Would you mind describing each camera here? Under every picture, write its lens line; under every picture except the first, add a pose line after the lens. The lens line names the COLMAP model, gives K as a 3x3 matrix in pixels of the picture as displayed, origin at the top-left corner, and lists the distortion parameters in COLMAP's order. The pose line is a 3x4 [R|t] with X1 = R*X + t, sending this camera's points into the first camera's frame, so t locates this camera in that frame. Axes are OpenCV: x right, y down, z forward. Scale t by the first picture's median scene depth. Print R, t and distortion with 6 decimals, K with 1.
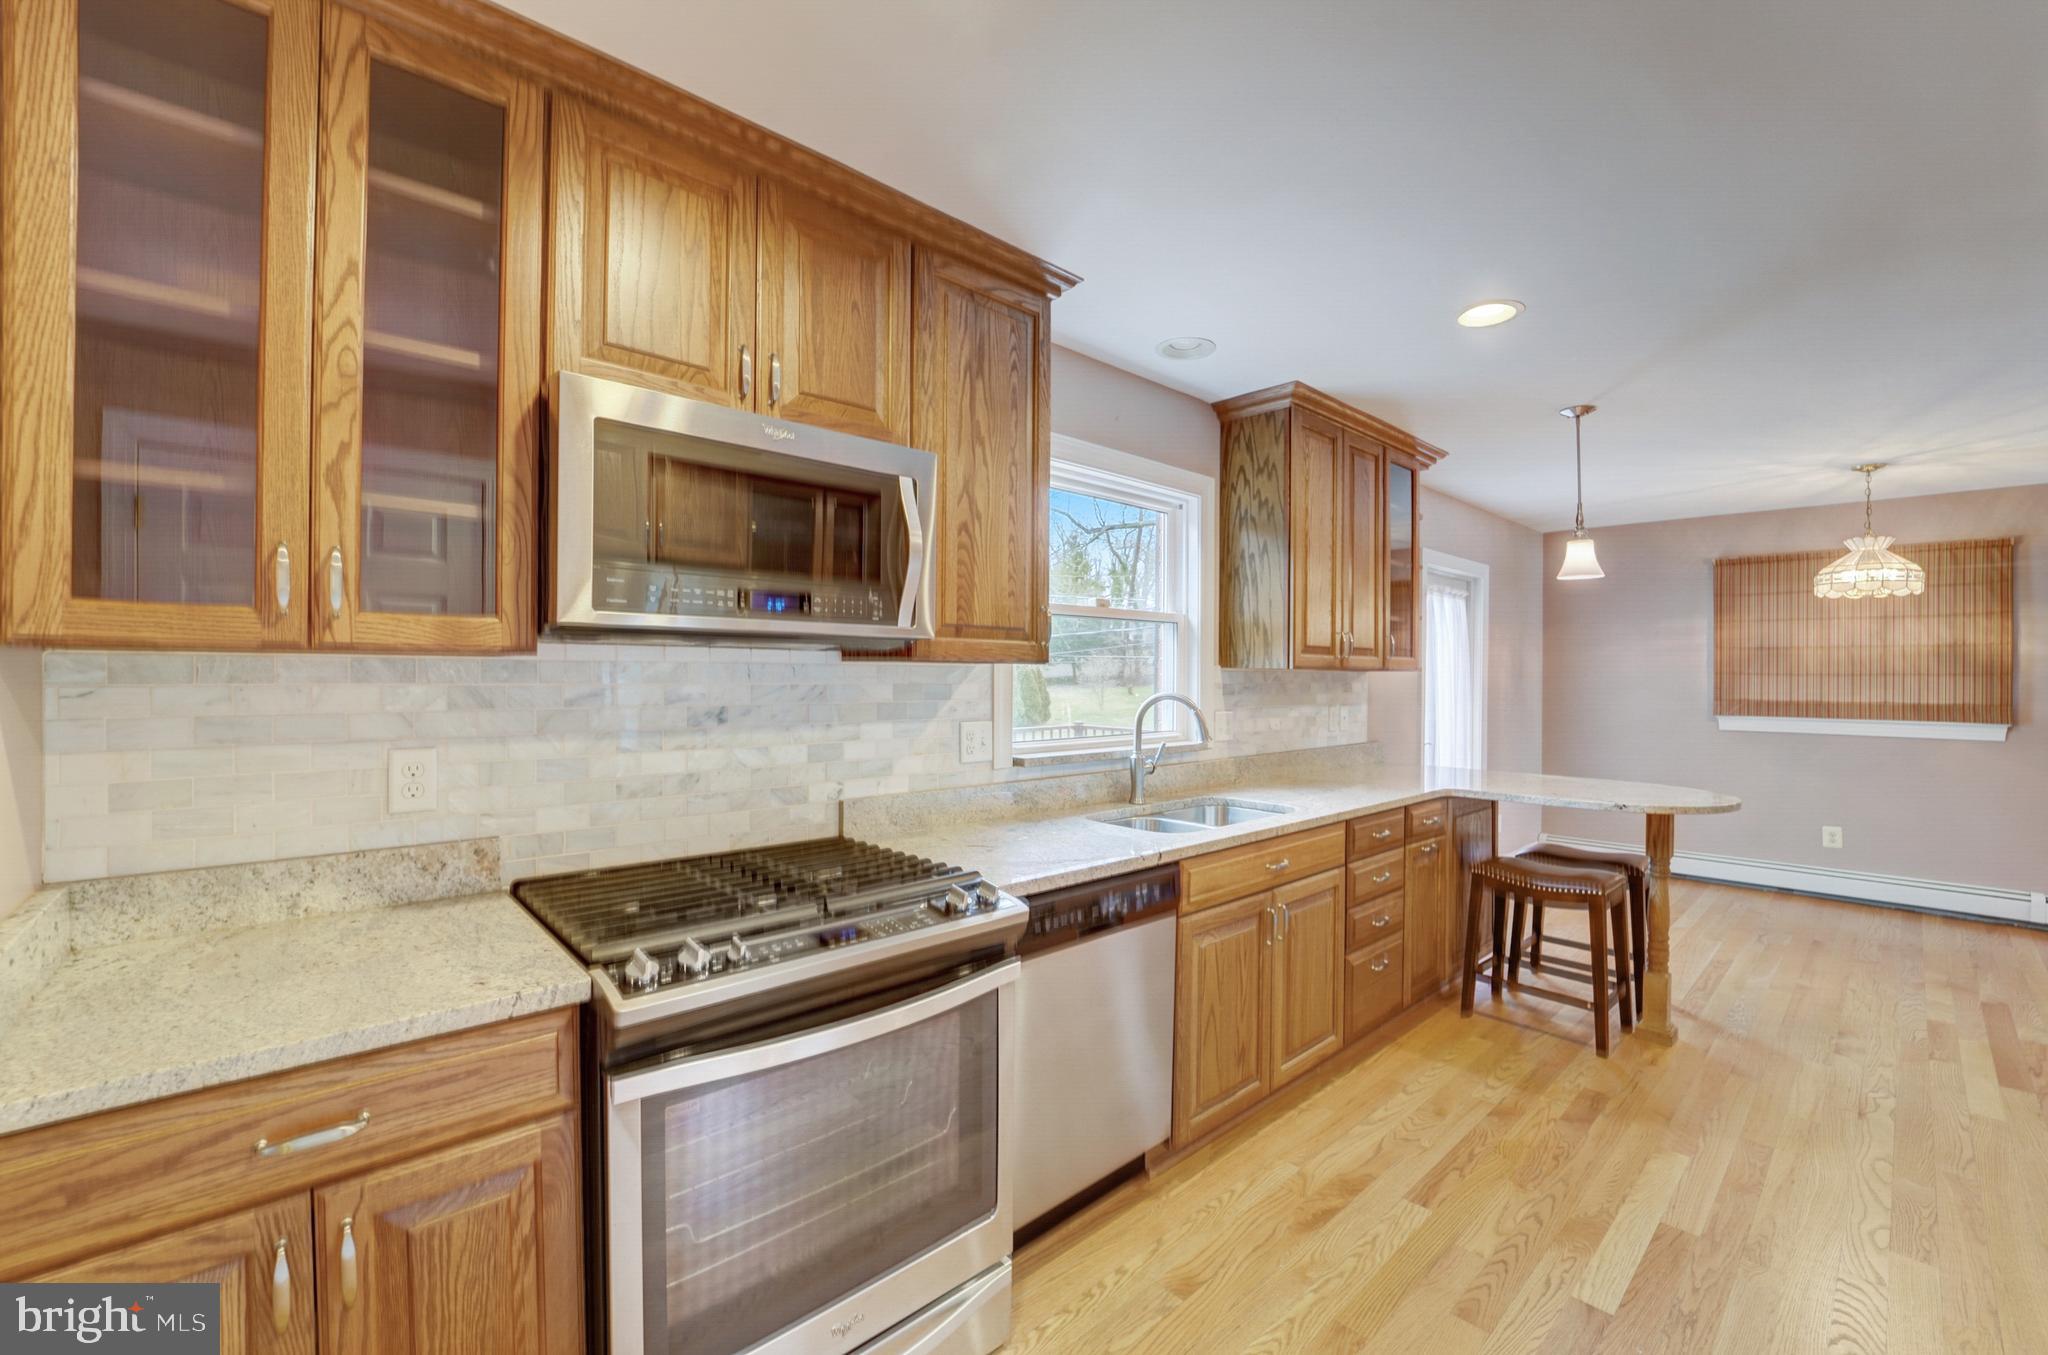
lens RADIAL K [[835.7, 0, 1042.7], [0, 835.7, 675.9], [0, 0, 1]] dist [-0.021545, -0.000074]
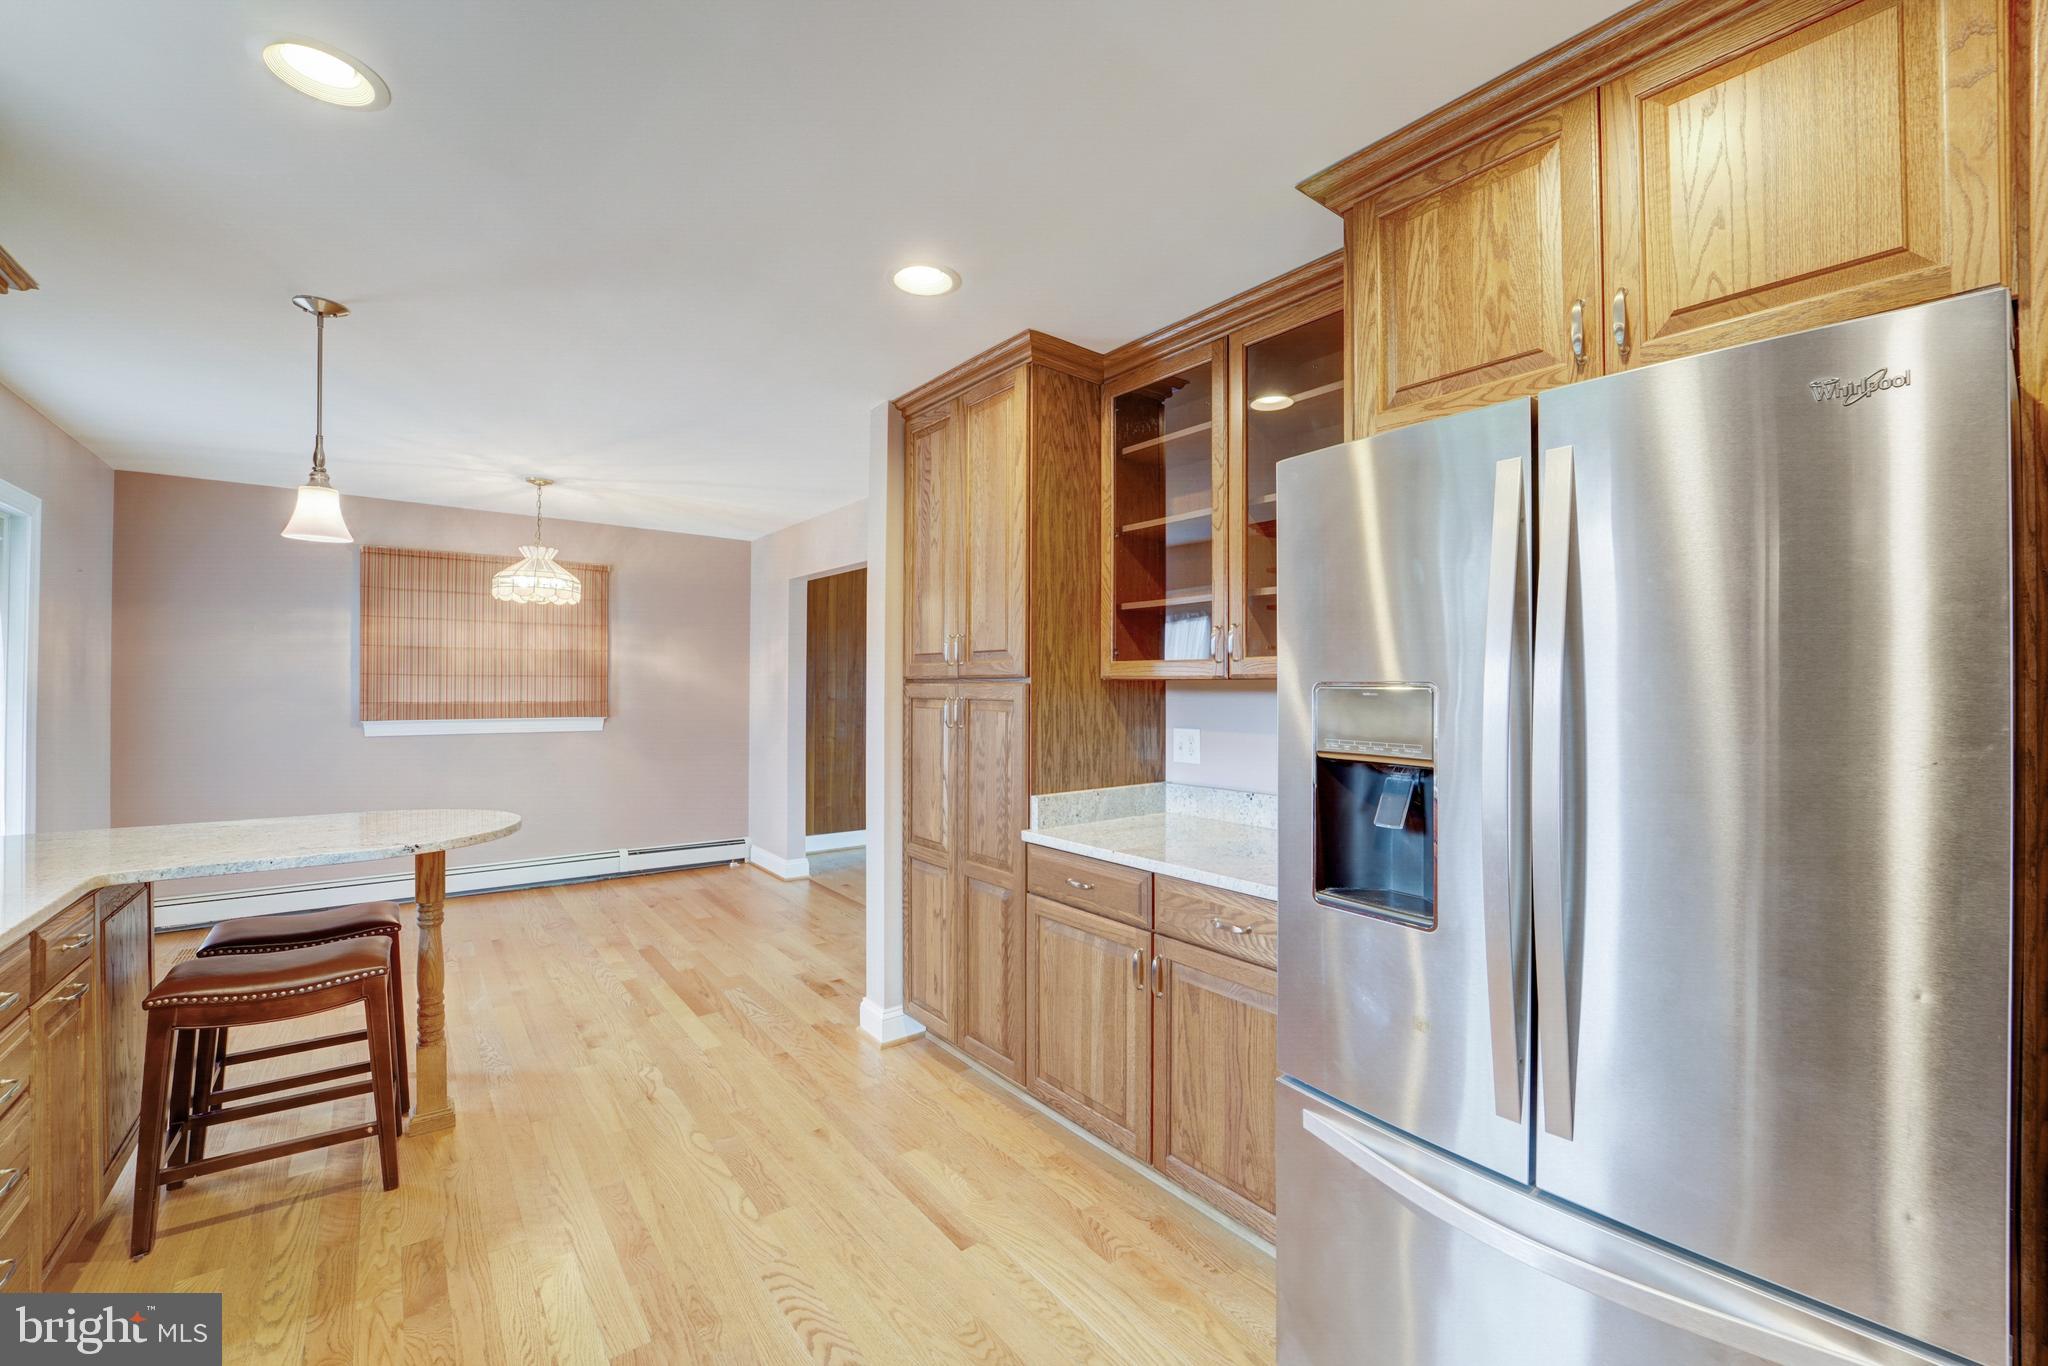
lens RADIAL K [[829.9, 0, 1036.7], [0, 829.9, 680.6], [0, 0, 1]] dist [-0.023186, 0.000455]
pose [[0.090129, -0.000973, 0.995930, 0.004913], [-0.003608, 0.999993, 0.001303, 0.001282], [-0.995924, -0.003711, 0.090124, 0.466138]]
